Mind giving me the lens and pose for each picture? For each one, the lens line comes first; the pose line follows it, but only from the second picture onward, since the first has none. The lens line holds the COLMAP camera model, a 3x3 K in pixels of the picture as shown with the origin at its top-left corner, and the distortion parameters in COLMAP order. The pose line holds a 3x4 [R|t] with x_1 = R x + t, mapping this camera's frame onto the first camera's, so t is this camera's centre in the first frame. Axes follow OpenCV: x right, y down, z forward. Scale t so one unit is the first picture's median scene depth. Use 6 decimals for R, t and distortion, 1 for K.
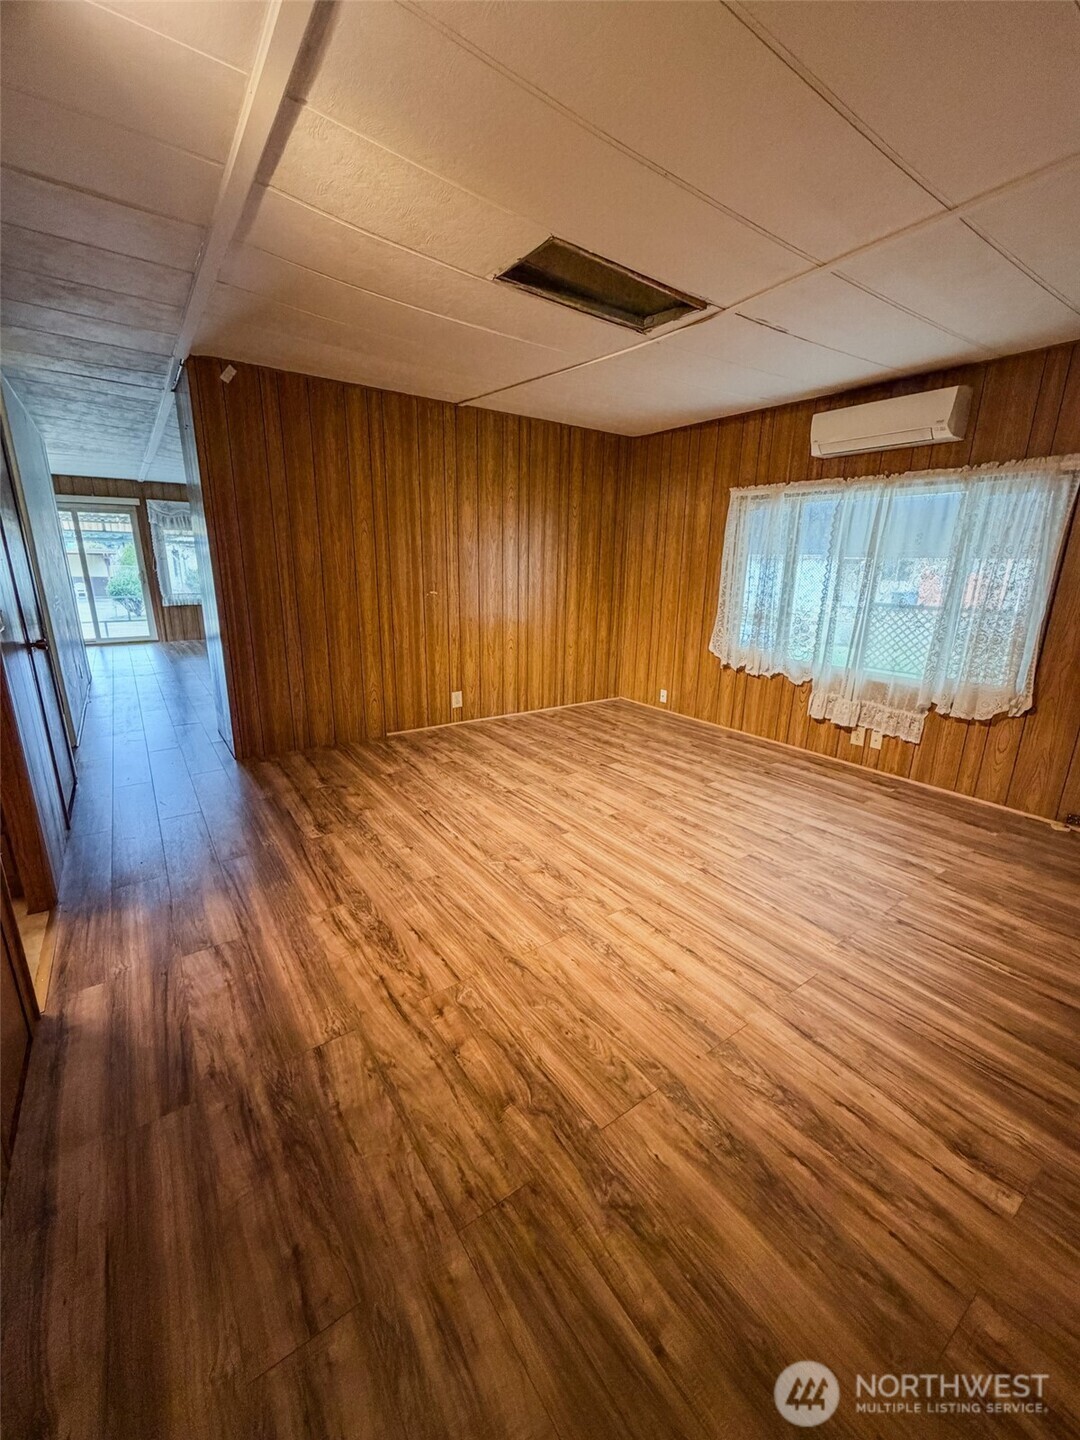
lens RADIAL K [[573.5, 0, 525.0], [0, 573.5, 732.8], [0, 0, 1]] dist [0.003509, -0.001174]
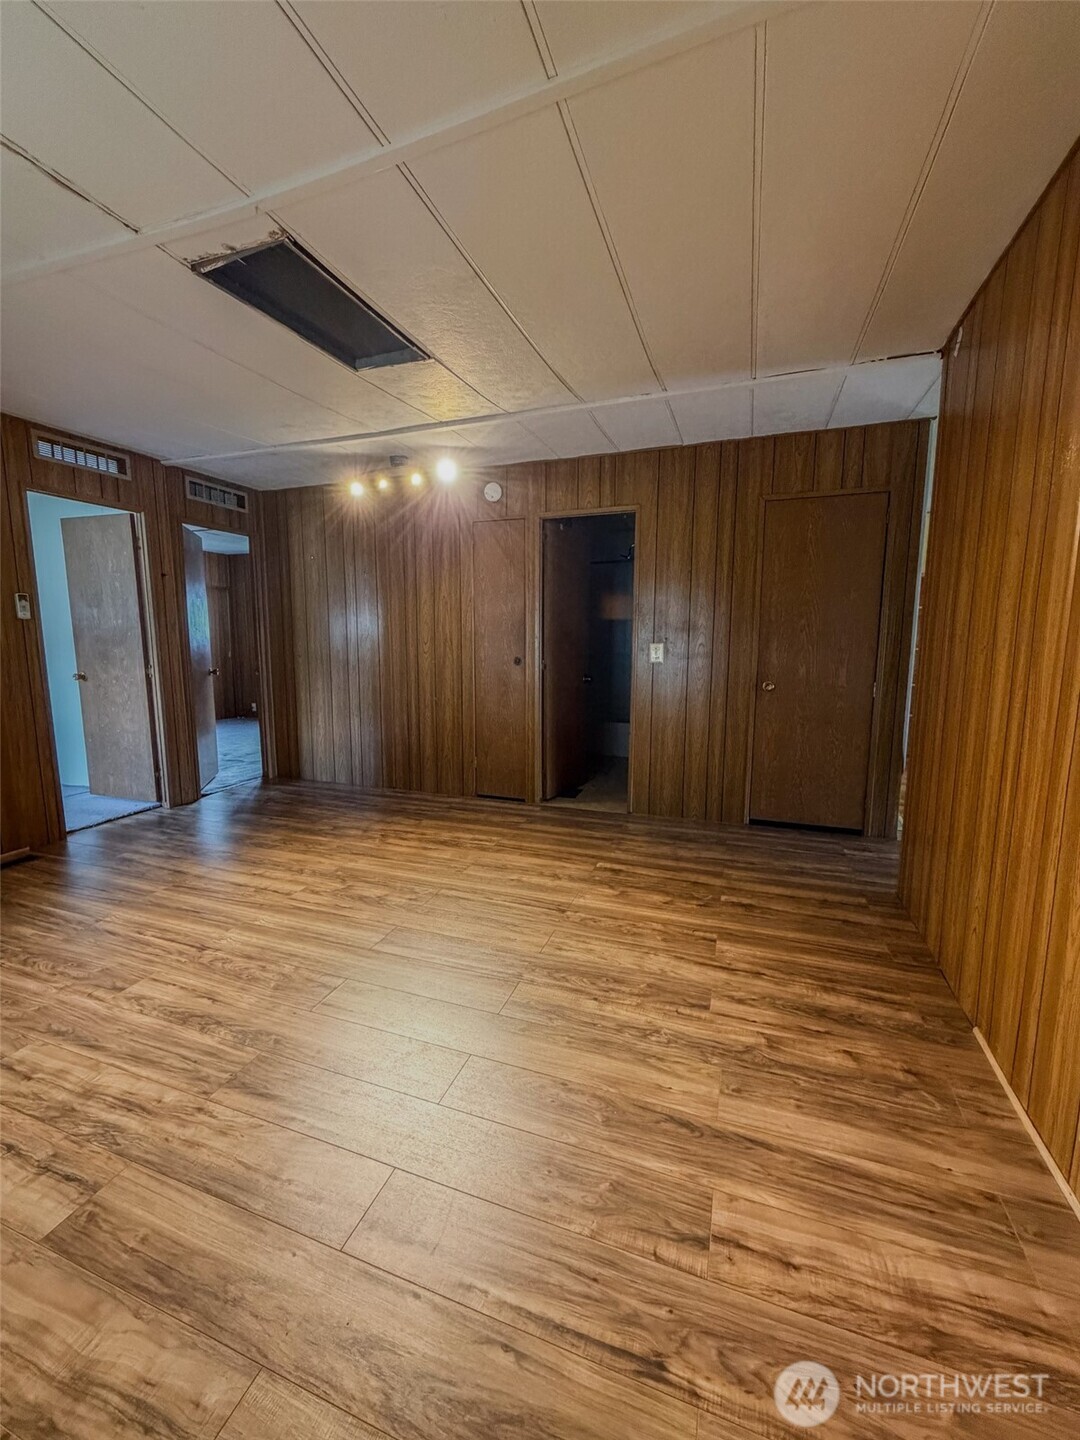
lens RADIAL K [[573.5, 0, 530.0], [0, 573.5, 722.1], [0, 0, 1]] dist [0.003509, -0.001174]
pose [[-0.816714, 0.069560, -0.572835, 0.371971], [-0.175856, 0.915483, 0.361893, -0.468294], [0.549594, 0.396299, -0.735455, 1.734305]]
